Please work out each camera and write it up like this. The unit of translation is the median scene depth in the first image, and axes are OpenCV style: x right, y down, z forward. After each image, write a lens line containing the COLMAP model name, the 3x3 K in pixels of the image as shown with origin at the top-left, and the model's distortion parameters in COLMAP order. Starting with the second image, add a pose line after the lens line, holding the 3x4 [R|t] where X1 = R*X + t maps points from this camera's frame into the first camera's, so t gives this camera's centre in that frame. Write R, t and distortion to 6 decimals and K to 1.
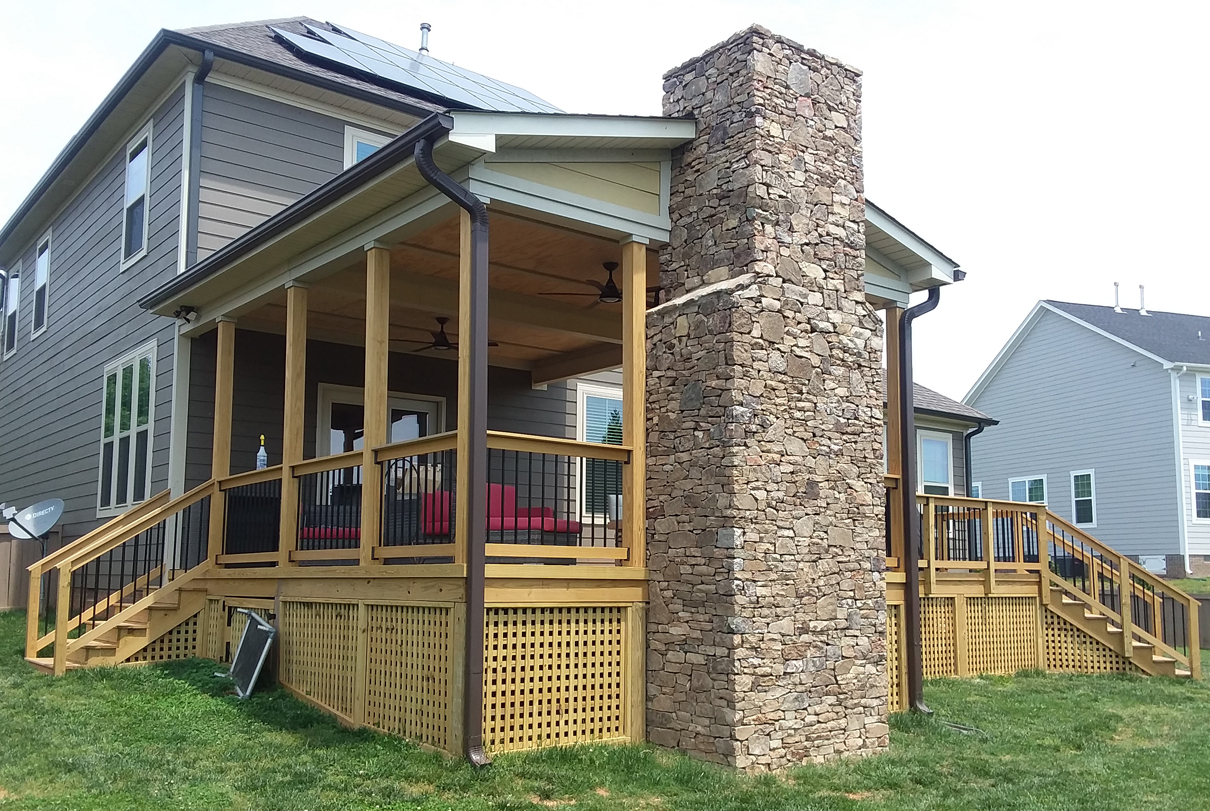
lens RADIAL K [[1102.0, 0, 604.4], [0, 1102.0, 415.9], [0, 0, 1]] dist [0.077126, 0.000000]
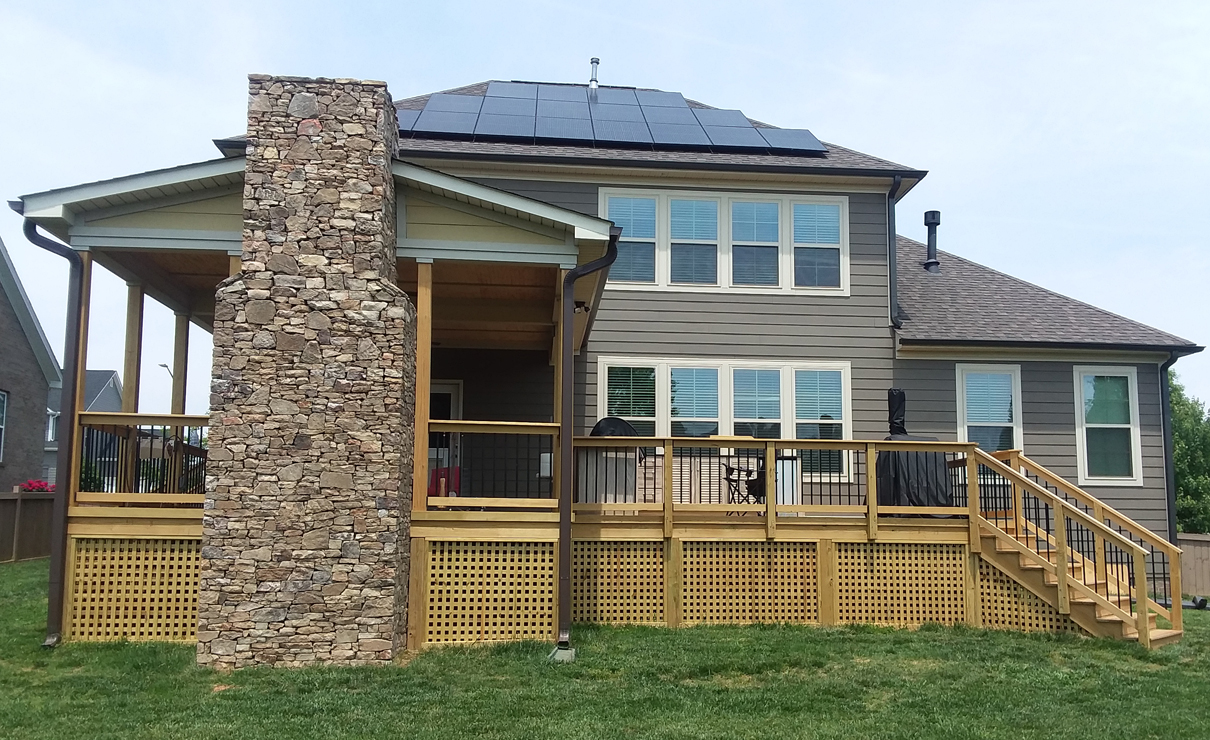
lens RADIAL K [[1032.5, 0, 611.6], [0, 1032.5, 374.0], [0, 0, 1]] dist [0.066678, -0.021665]
pose [[0.838505, -0.083223, -0.538502, 1.063265], [0.073525, 0.996510, -0.039520, 0.061178], [0.539911, -0.006455, 0.841697, 0.221194]]
